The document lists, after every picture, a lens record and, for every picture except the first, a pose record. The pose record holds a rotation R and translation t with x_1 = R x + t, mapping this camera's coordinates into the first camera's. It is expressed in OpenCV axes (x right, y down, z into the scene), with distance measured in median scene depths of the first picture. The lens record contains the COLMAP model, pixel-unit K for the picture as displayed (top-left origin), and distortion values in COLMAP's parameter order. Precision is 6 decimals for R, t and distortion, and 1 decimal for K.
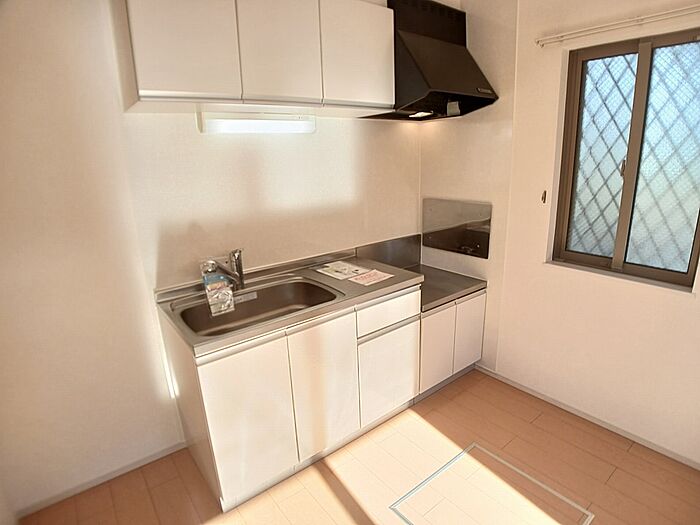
lens RADIAL K [[401.3, 0, 353.9], [0, 401.3, 266.7], [0, 0, 1]] dist [-0.050708, 0.000754]
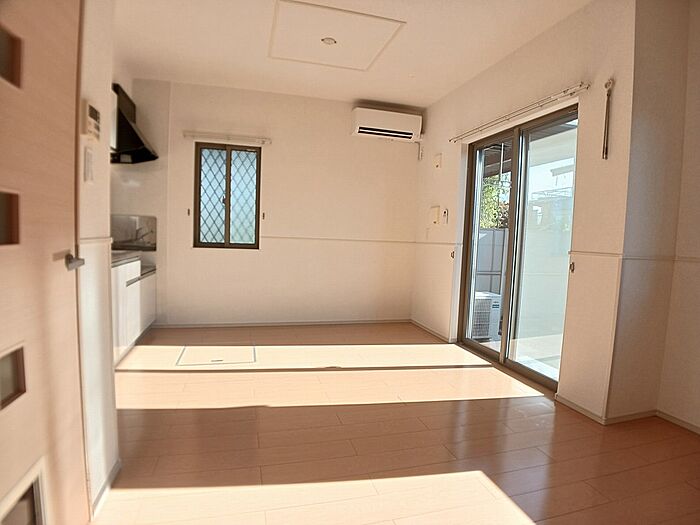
lens RADIAL K [[401.3, 0, 350.2], [0, 401.3, 263.0], [0, 0, 1]] dist [-0.050708, 0.000754]
pose [[0.408042, -0.018223, 0.912781, -0.981467], [0.207170, 0.975568, -0.073135, 0.371709], [-0.889147, 0.218943, 0.401848, -0.410923]]
